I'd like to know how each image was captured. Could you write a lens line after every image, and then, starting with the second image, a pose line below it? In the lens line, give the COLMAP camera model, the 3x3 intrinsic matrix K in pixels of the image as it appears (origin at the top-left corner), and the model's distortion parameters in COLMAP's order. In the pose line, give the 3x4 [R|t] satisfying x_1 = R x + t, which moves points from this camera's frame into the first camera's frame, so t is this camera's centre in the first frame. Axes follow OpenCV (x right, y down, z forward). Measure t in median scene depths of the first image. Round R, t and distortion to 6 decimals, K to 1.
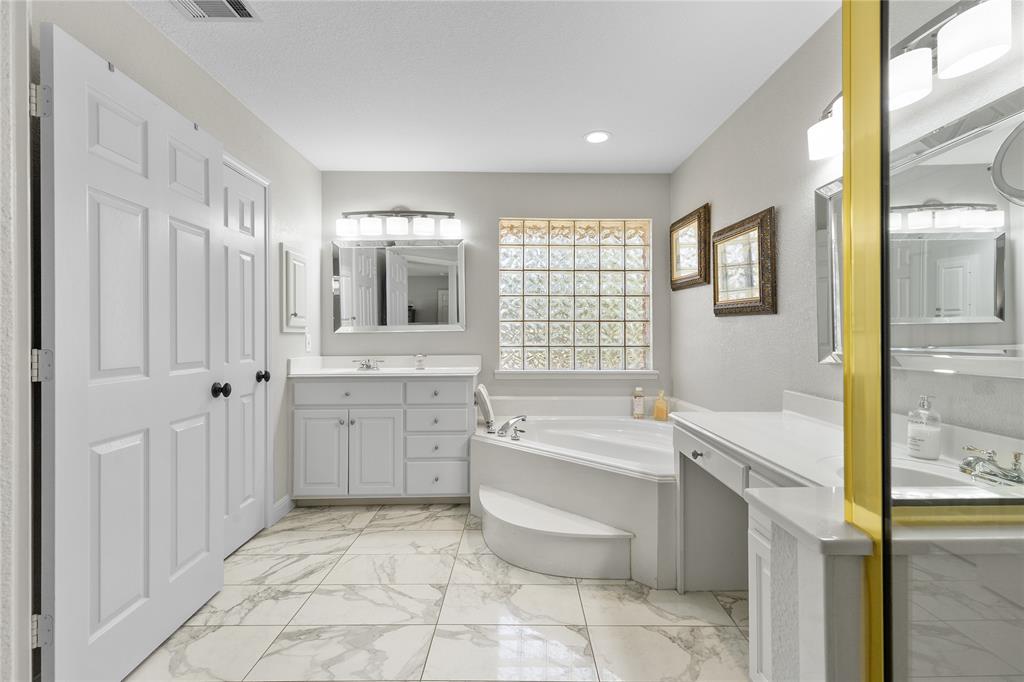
lens RADIAL K [[467.6, 0, 517.5], [0, 467.6, 336.3], [0, 0, 1]] dist [0.009423, -0.001945]
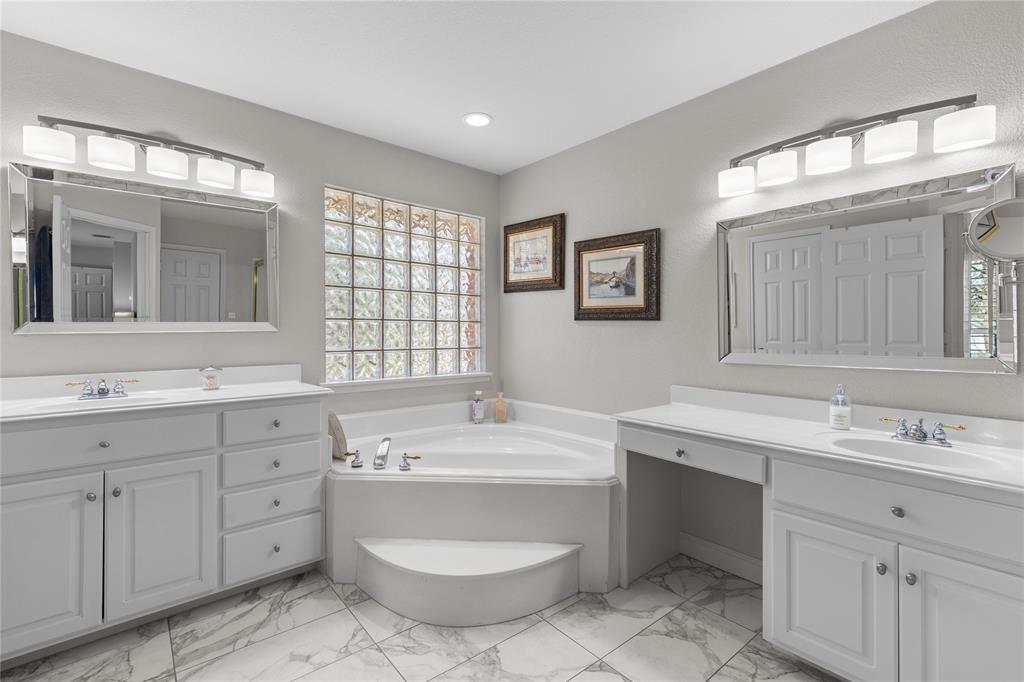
lens RADIAL K [[467.6, 0, 520.9], [0, 467.6, 333.5], [0, 0, 1]] dist [0.009423, -0.001945]
pose [[0.765156, 0.001437, 0.643843, -0.347417], [-0.002683, 0.999996, 0.000956, -0.011762], [-0.643839, -0.002459, 0.765157, 0.248225]]
